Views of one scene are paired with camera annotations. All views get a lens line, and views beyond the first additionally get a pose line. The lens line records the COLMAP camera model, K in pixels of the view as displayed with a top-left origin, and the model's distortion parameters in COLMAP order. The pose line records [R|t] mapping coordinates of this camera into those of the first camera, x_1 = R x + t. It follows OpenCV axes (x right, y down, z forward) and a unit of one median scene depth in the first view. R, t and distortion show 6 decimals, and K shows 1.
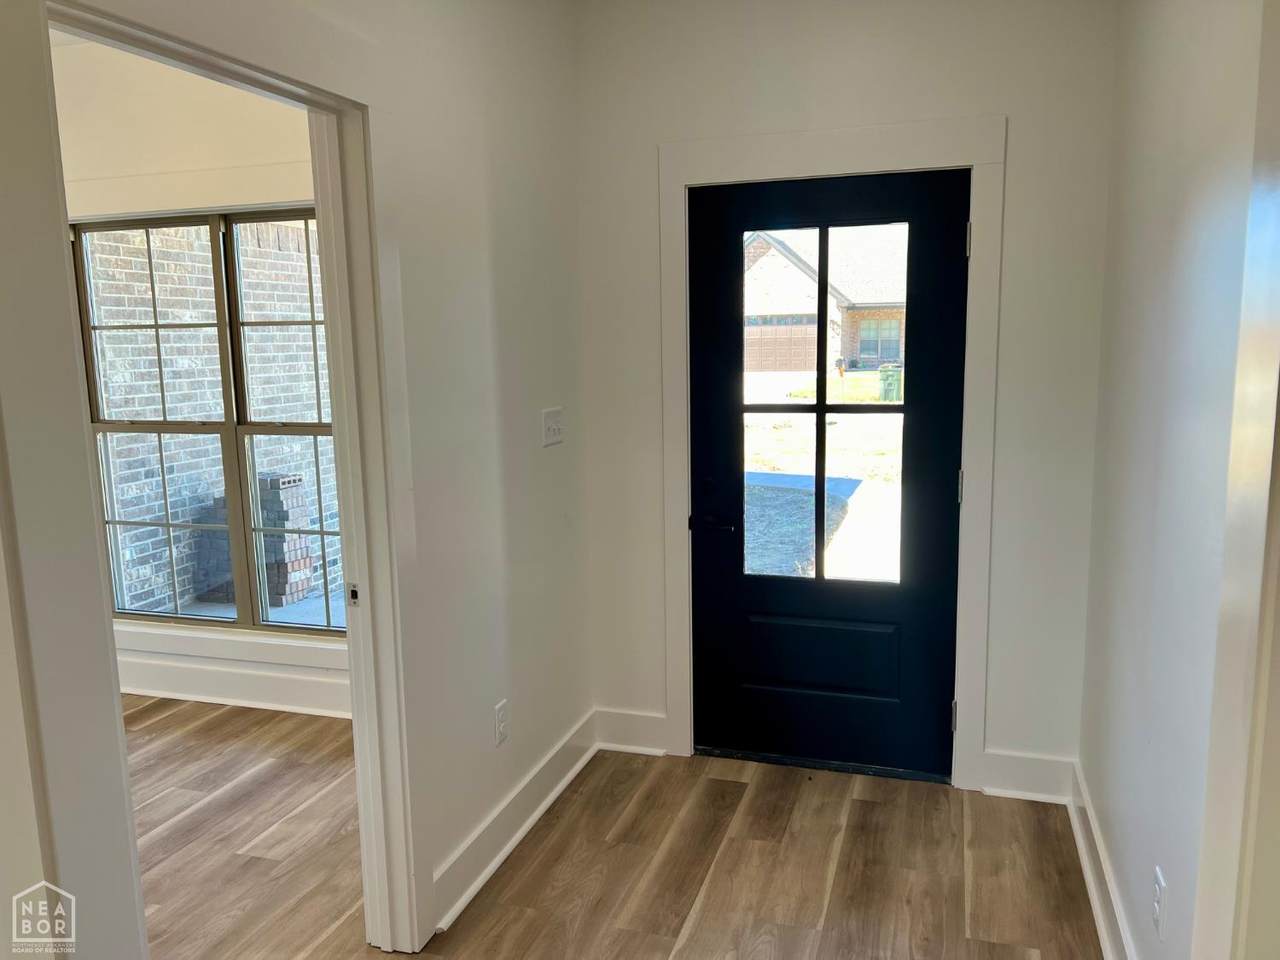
lens RADIAL K [[977.0, 0, 640.0], [0, 977.0, 480.0], [0, 0, 1]] dist [0.020961, -0.011844]
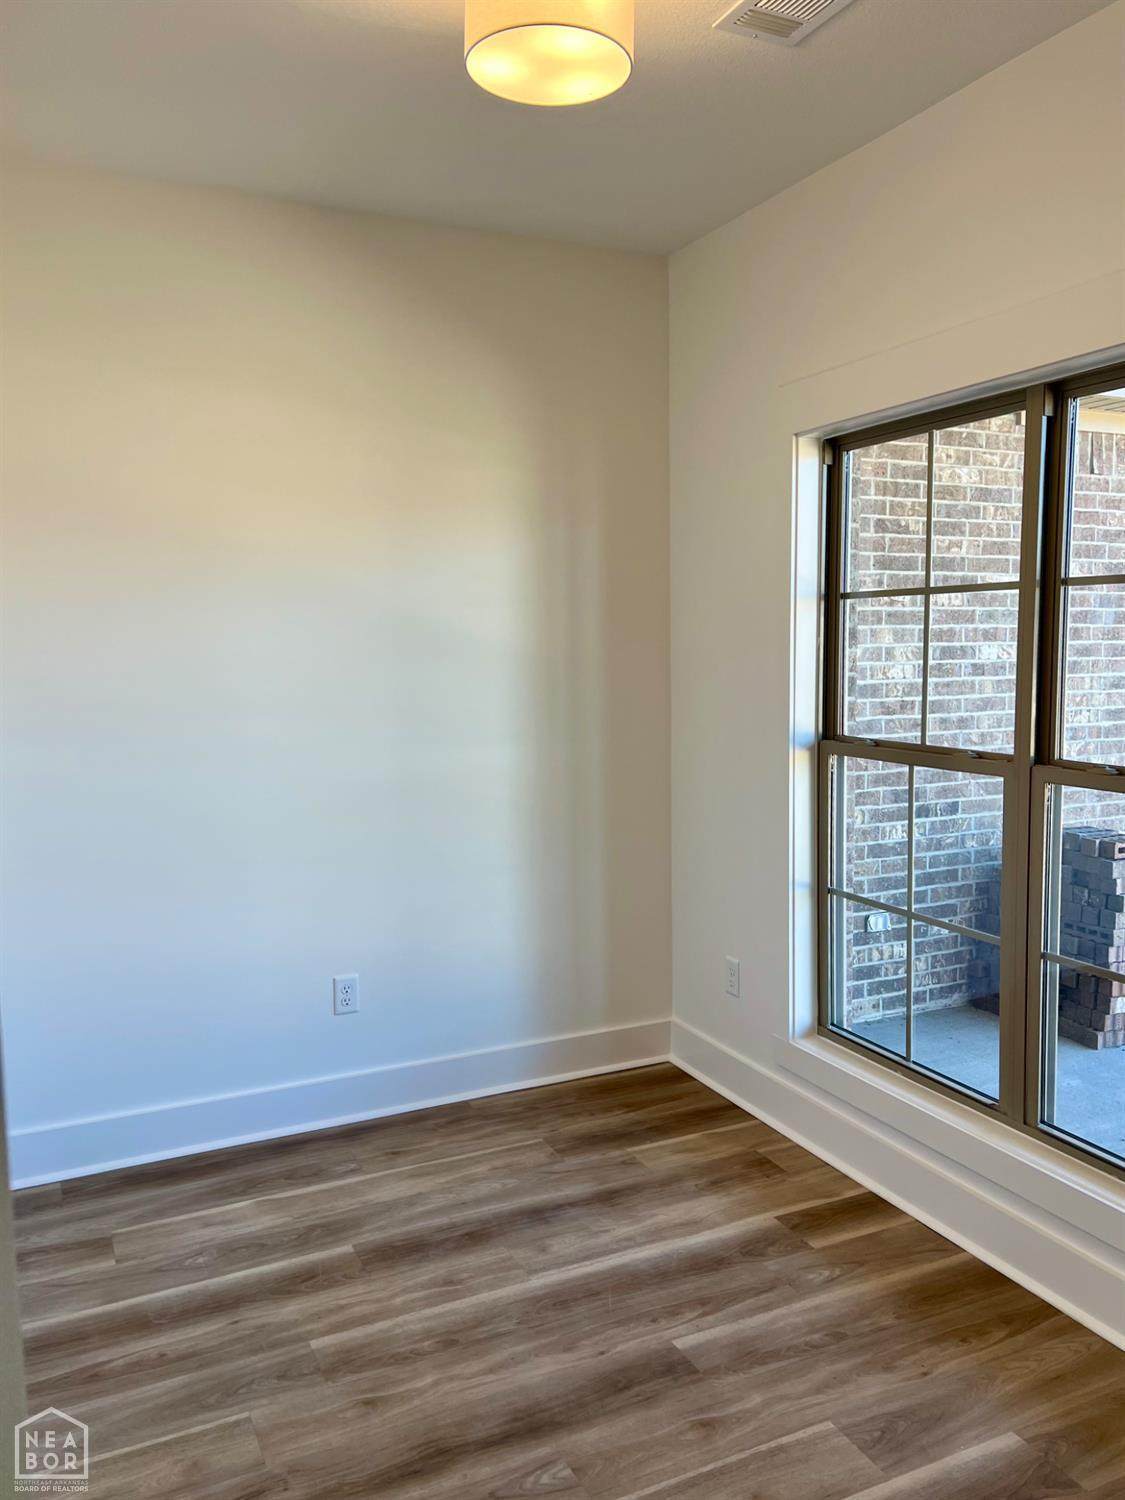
lens RADIAL K [[1144.9, 0, 594.7], [0, 1144.9, 758.4], [0, 0, 1]] dist [0.020961, -0.011844]
pose [[0.695296, 0.087965, -0.713320, -0.115251], [-0.108794, 0.993927, 0.016524, -0.041120], [0.710442, 0.066116, 0.700643, 0.350608]]
